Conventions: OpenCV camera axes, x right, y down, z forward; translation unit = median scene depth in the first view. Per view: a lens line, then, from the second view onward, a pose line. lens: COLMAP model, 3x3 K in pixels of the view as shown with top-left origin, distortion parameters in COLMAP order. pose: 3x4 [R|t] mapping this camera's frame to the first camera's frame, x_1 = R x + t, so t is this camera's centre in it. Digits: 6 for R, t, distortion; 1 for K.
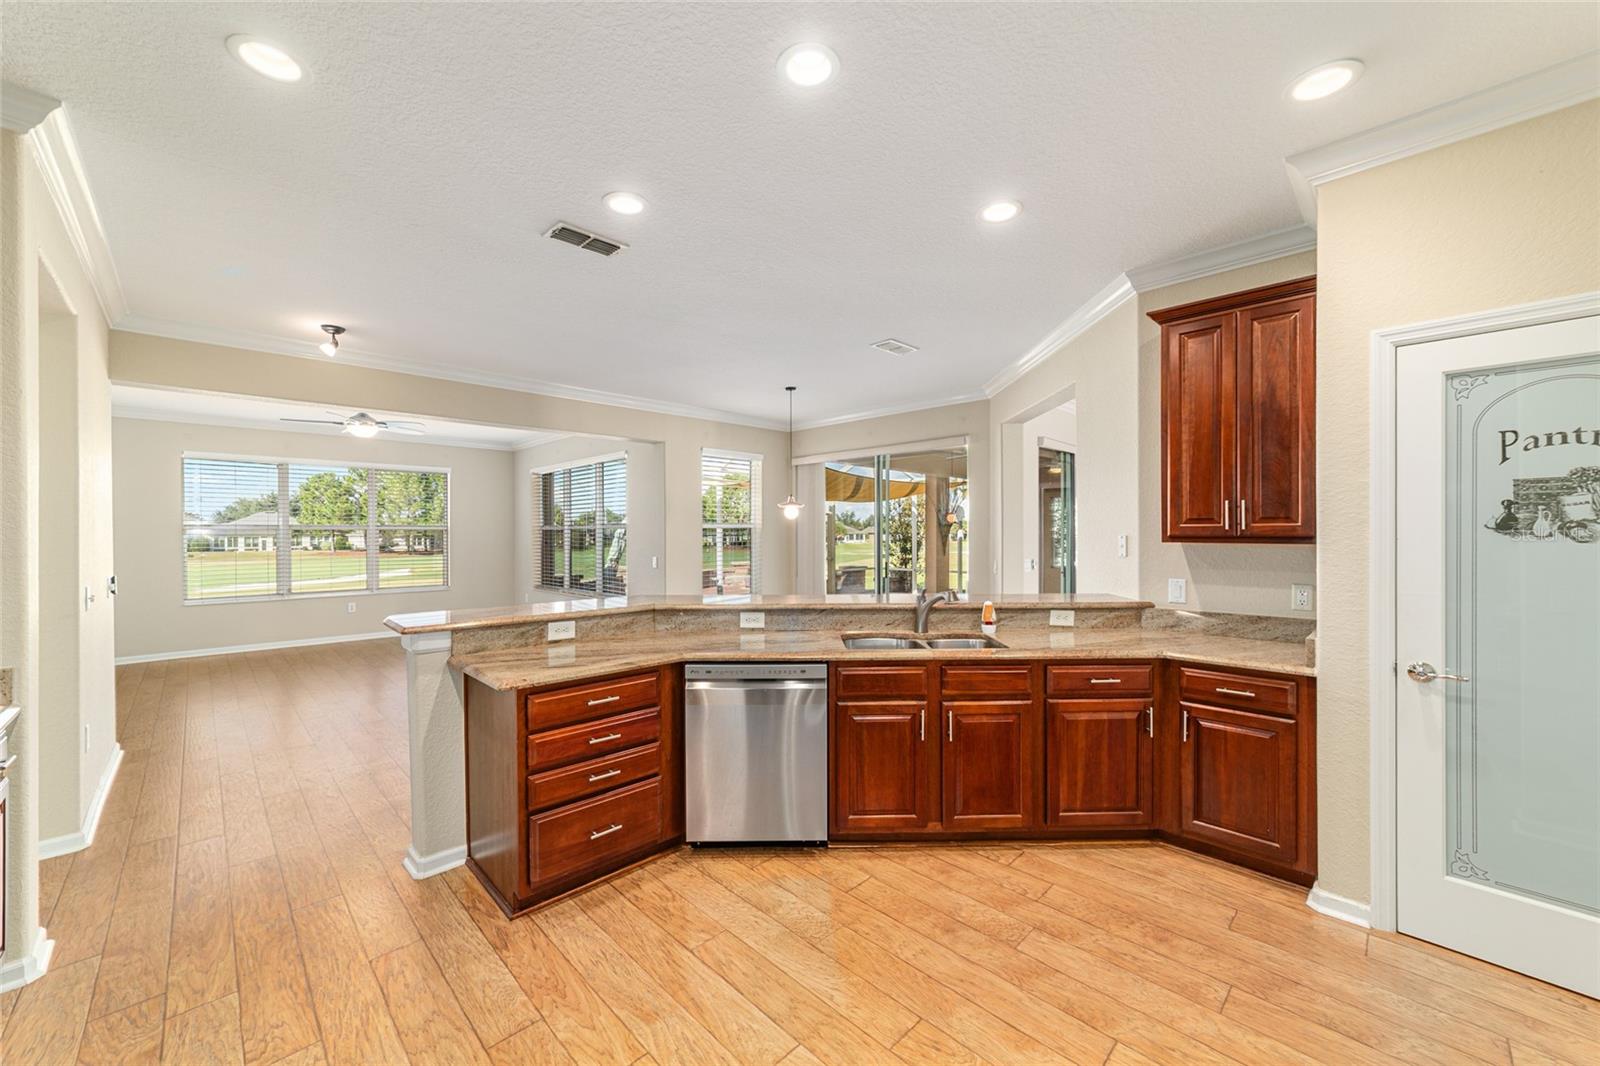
lens RADIAL K [[612.5, 0, 800.0], [0, 612.5, 533.0], [0, 0, 1]] dist [-0.020299, 0.009333]
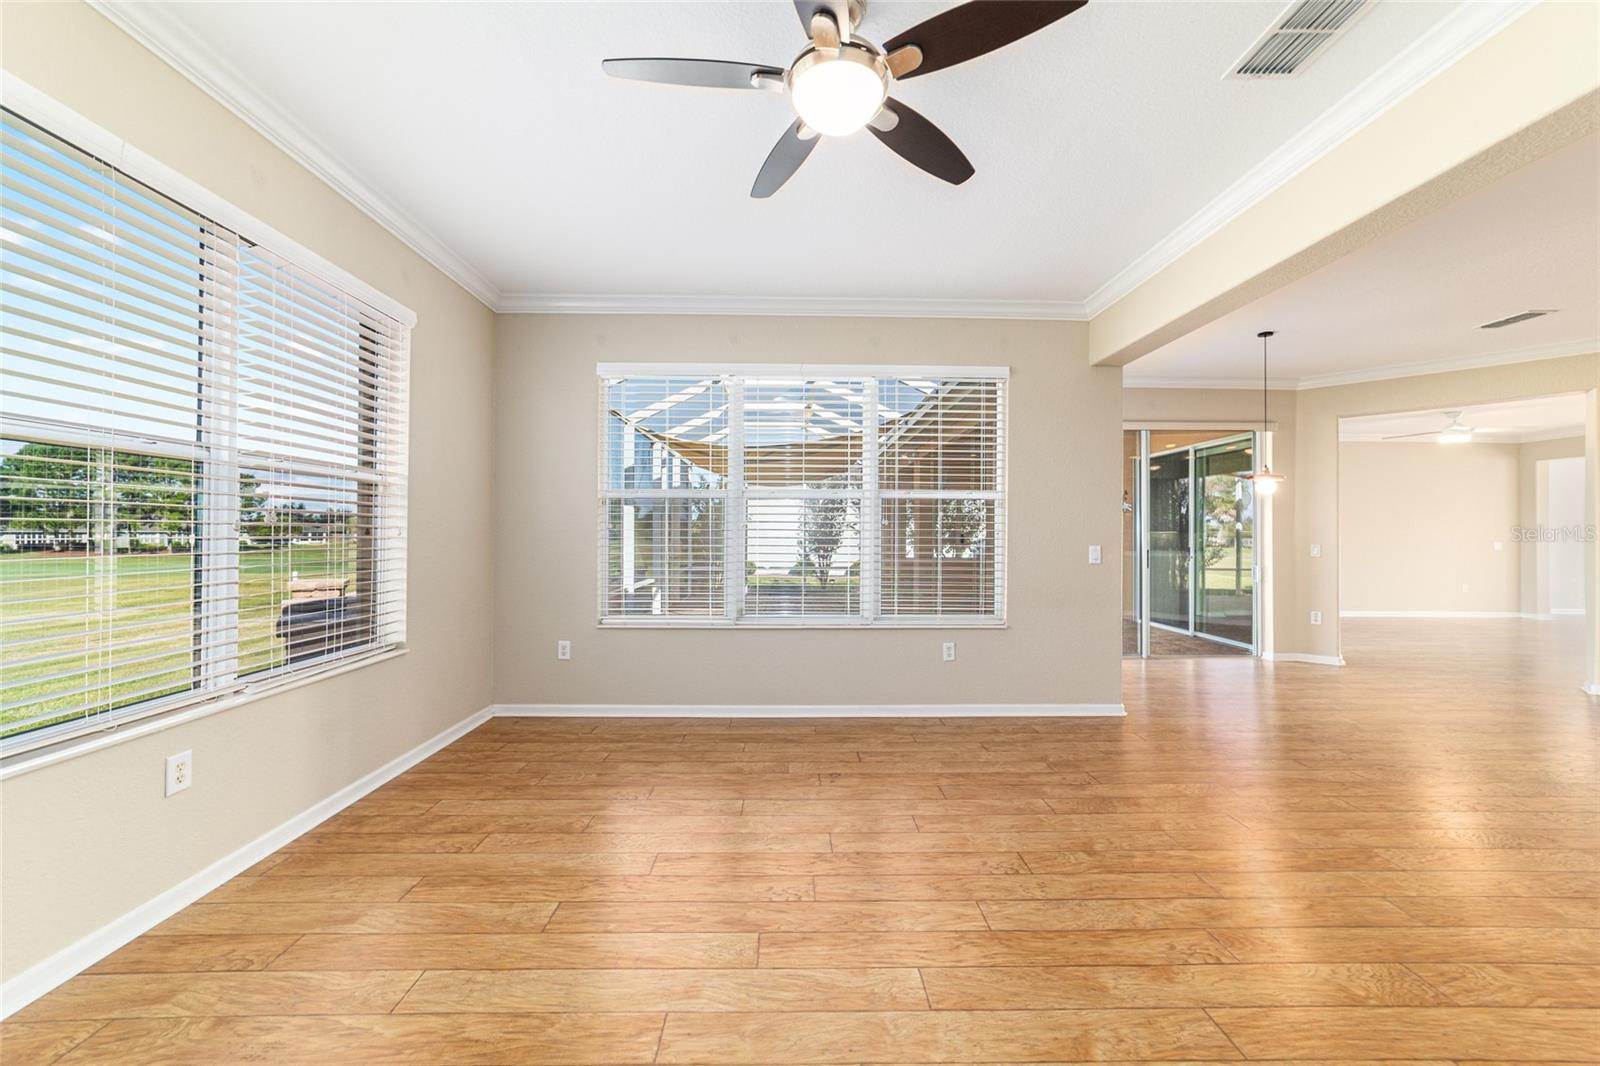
lens RADIAL K [[612.5, 0, 800.0], [0, 612.5, 533.0], [0, 0, 1]] dist [-0.020299, 0.009333]
pose [[0.692403, 0.005632, 0.721489, -0.666990], [-0.005581, 0.999981, -0.002450, 0.020599], [-0.721490, -0.002330, 0.692421, 0.581374]]
